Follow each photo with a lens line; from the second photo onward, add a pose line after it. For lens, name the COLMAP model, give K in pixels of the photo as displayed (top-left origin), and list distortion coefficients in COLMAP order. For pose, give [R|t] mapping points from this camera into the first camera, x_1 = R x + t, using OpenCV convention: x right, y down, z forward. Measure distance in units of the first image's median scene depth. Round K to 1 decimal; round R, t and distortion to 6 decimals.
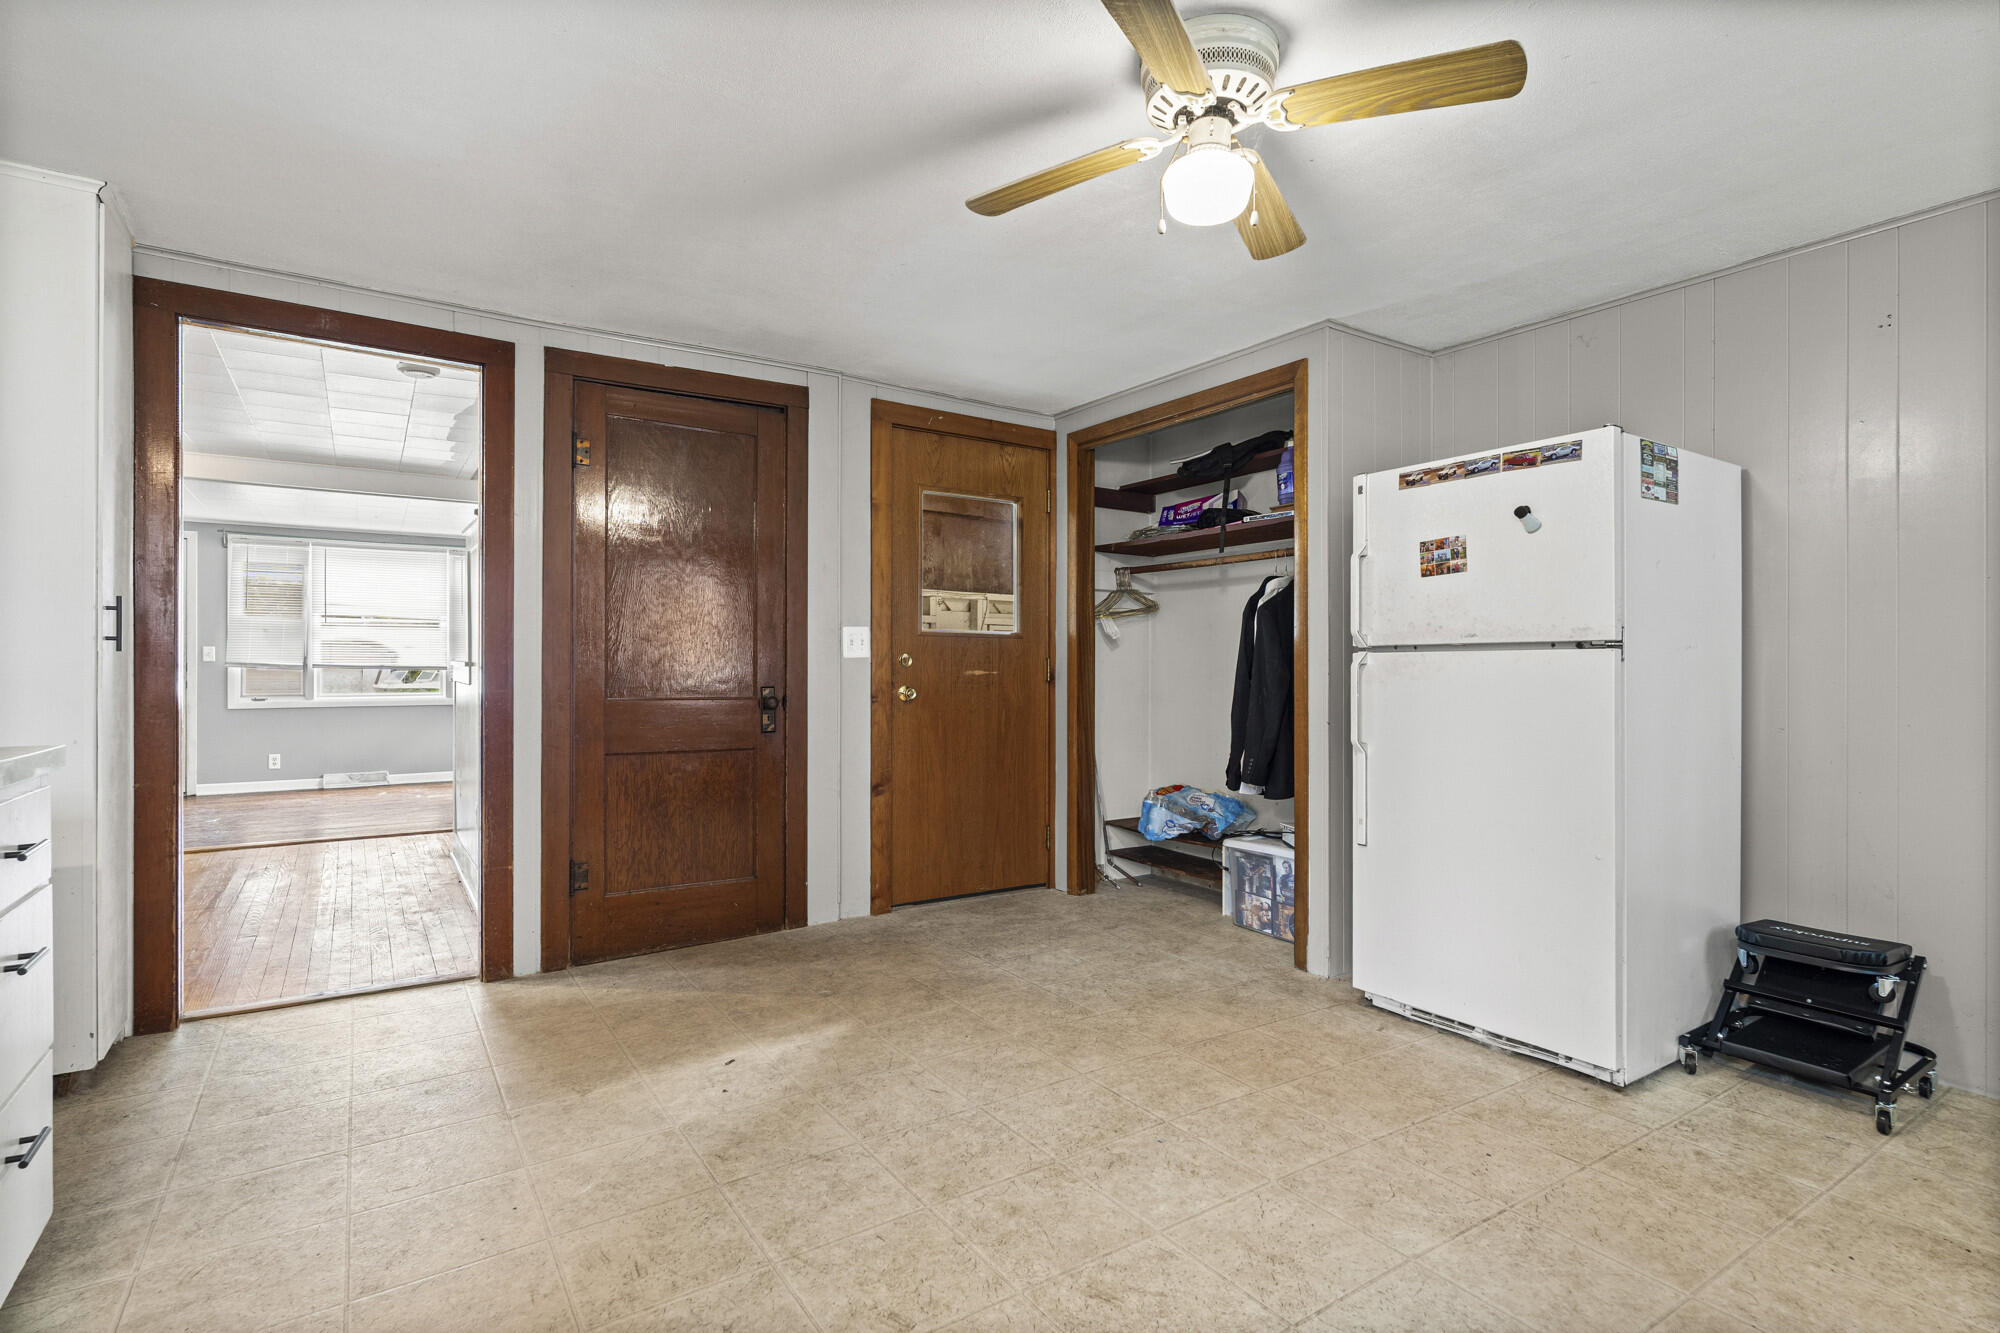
lens RADIAL K [[960.9, 0, 1009.0], [0, 960.9, 679.3], [0, 0, 1]] dist [-0.000891, 0.000492]
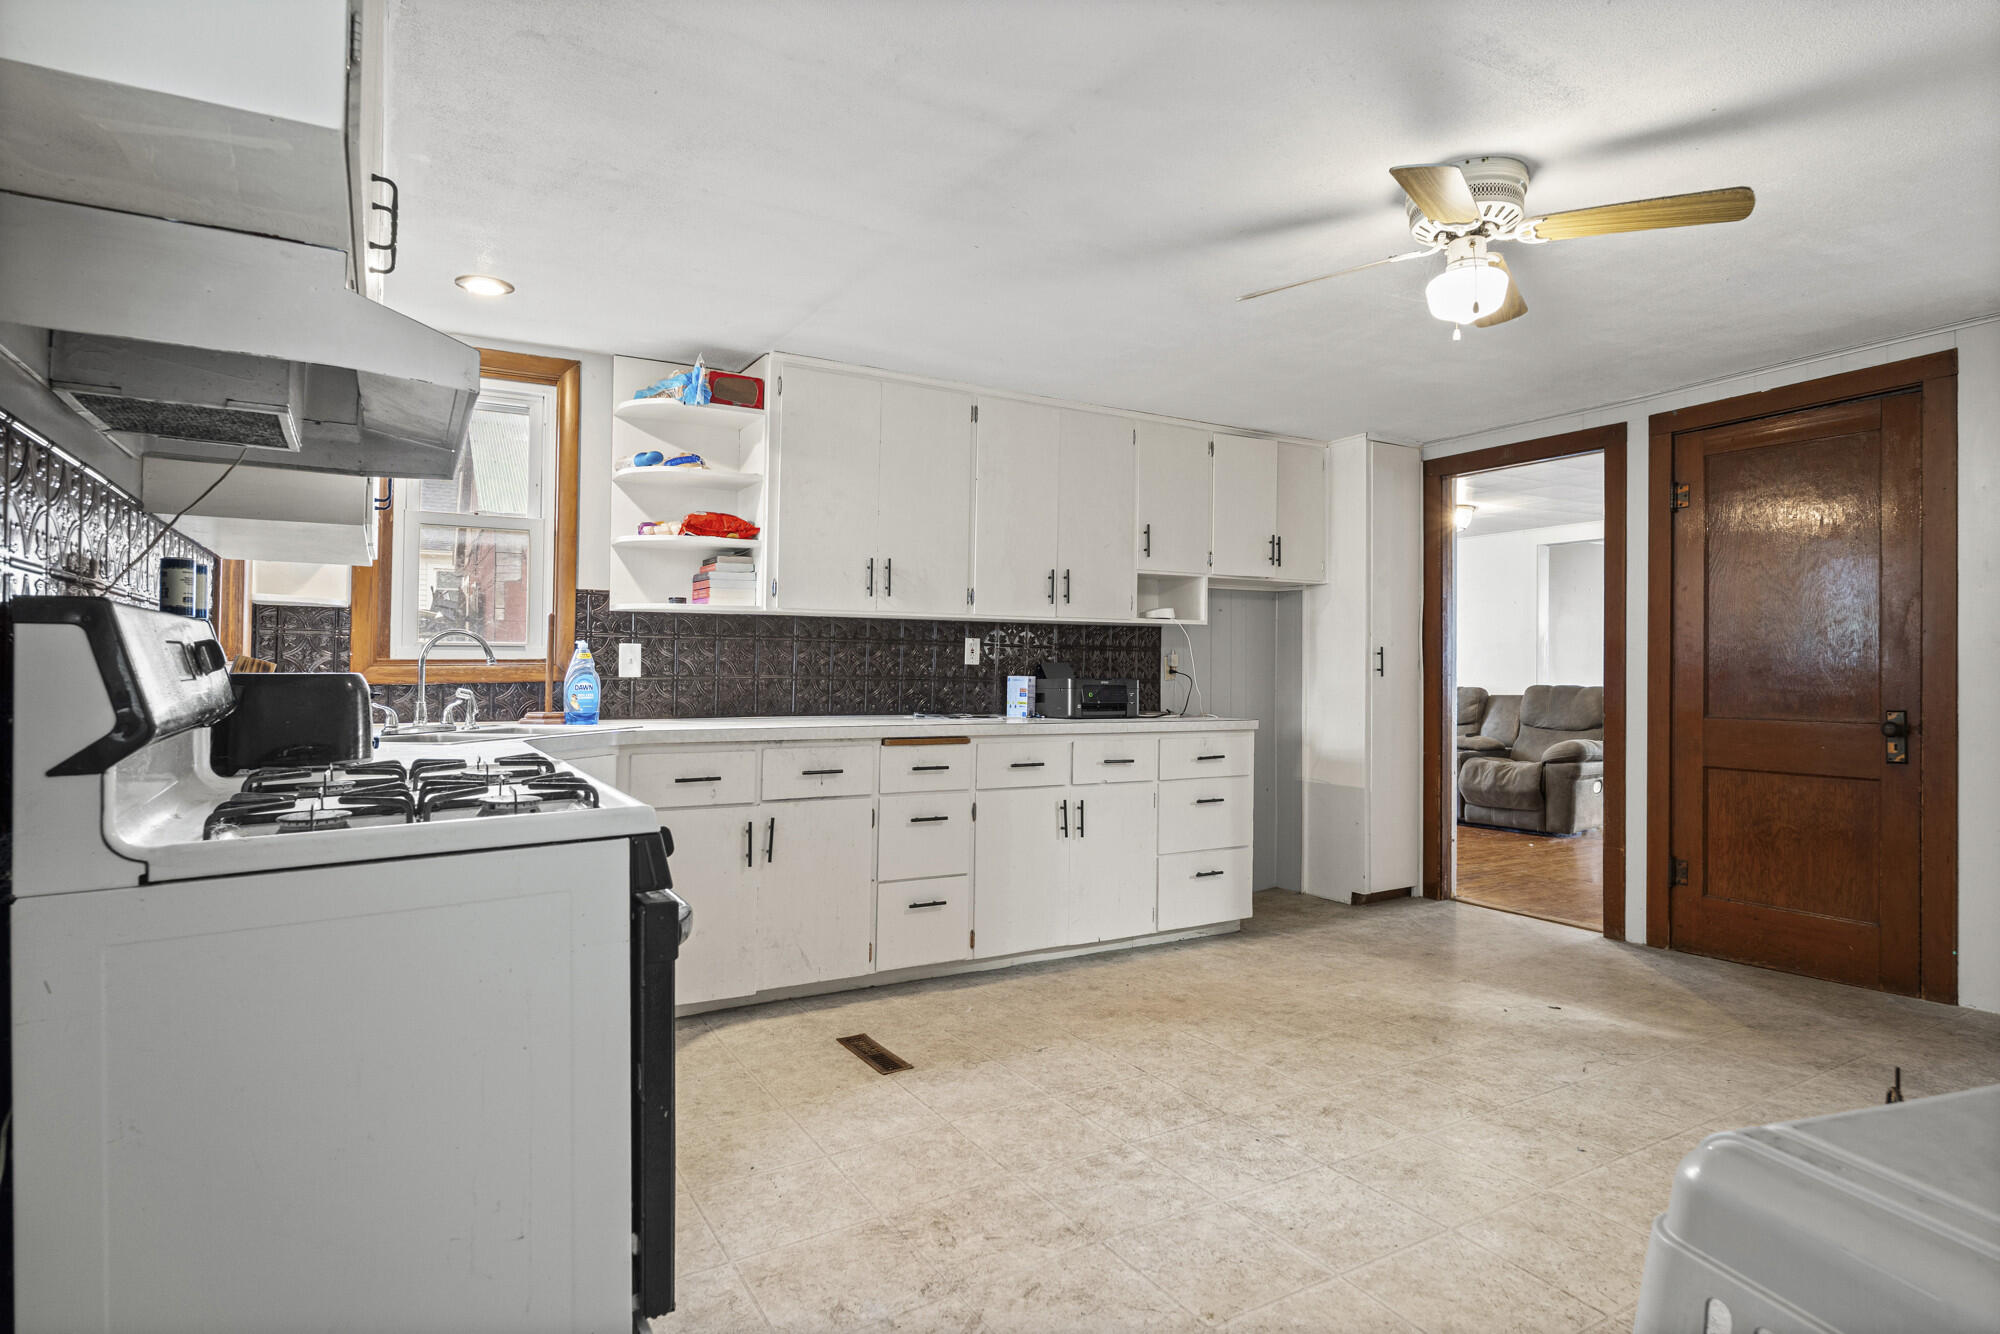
lens RADIAL K [[1056.4, 0, 987.6], [0, 1056.4, 675.6], [0, 0, 1]] dist [-0.009762, -0.000488]
pose [[-0.072328, -0.001757, -0.997379, 1.033623], [-0.011471, 0.999934, -0.000930, -0.018607], [0.997315, 0.011374, -0.072343, 0.337682]]
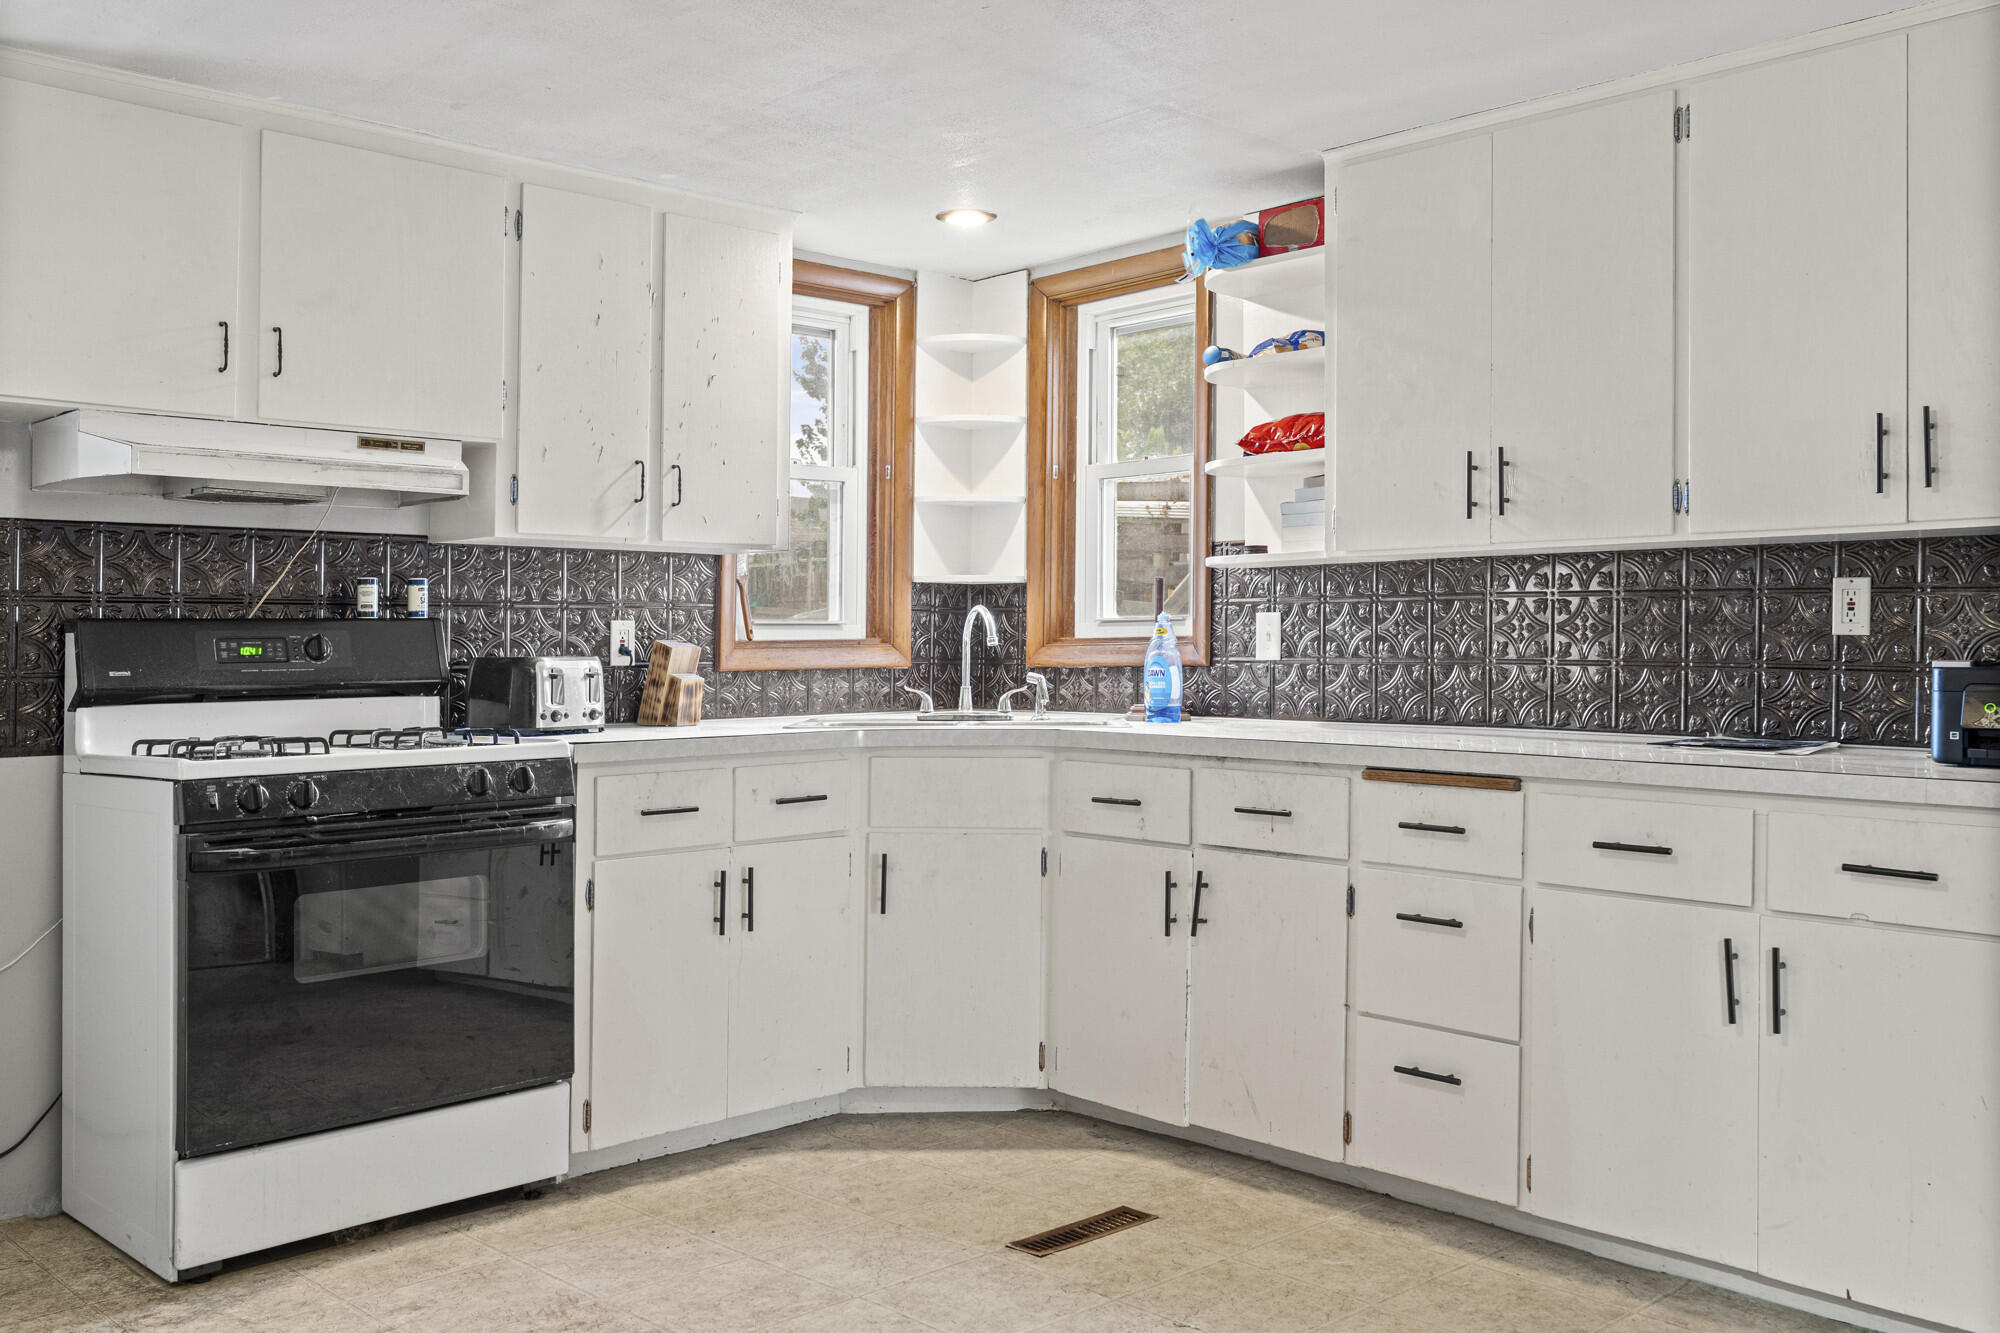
lens RADIAL K [[1716.6, 0, 979.5], [0, 1716.6, 619.7], [0, 0, 1]] dist [-0.005687, 0.011695]
pose [[-0.987036, -0.004491, -0.160435, 0.200121], [-0.003209, 0.999961, -0.008255, -0.036075], [0.160466, -0.007633, -0.987012, 1.311035]]
